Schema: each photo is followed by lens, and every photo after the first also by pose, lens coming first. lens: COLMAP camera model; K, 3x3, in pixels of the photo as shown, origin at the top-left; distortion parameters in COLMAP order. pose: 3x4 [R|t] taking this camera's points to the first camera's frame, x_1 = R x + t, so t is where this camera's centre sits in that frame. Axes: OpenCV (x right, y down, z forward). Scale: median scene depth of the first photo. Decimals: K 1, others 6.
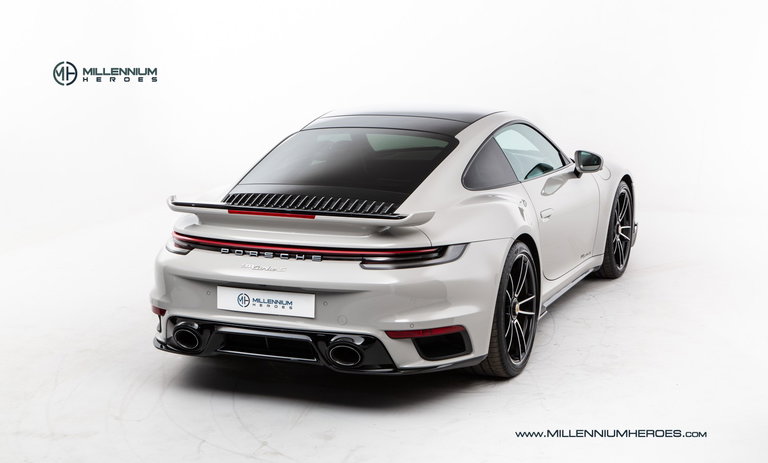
lens RADIAL K [[1253.6, 0, 383.8], [0, 1253.6, 237.2], [0, 0, 1]] dist [0.204105, 0.000000]
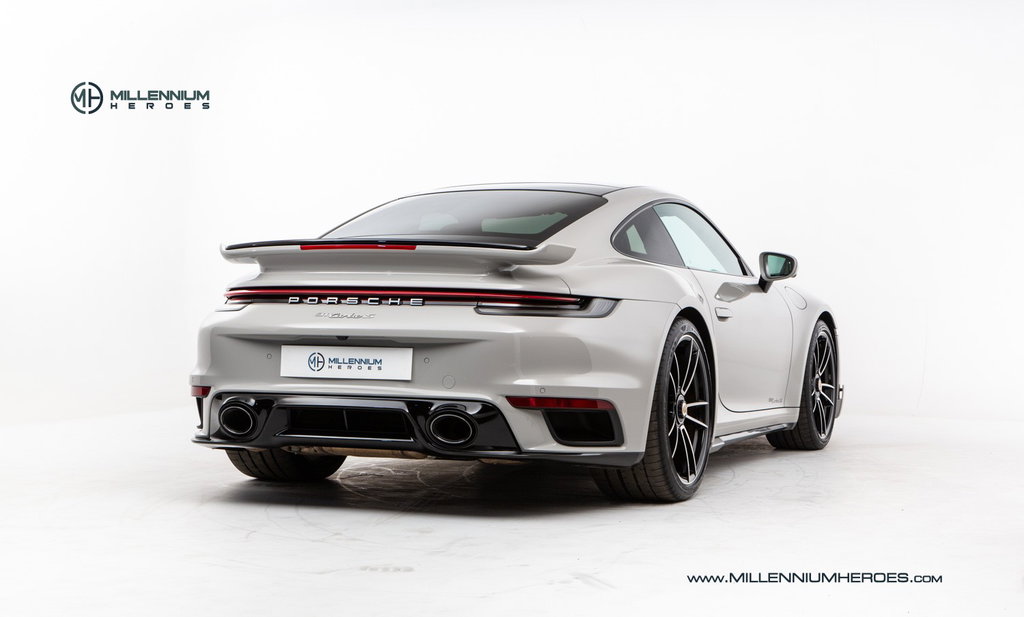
lens RADIAL K [[1642.6, 0, 516.1], [0, 1642.6, 300.5], [0, 0, 1]] dist [0.212410, 0.000000]
pose [[0.999809, 0.019059, 0.004349, 0.001531], [-0.017977, 0.983781, -0.178473, 0.184400], [-0.007680, 0.178360, 0.983935, 0.034966]]
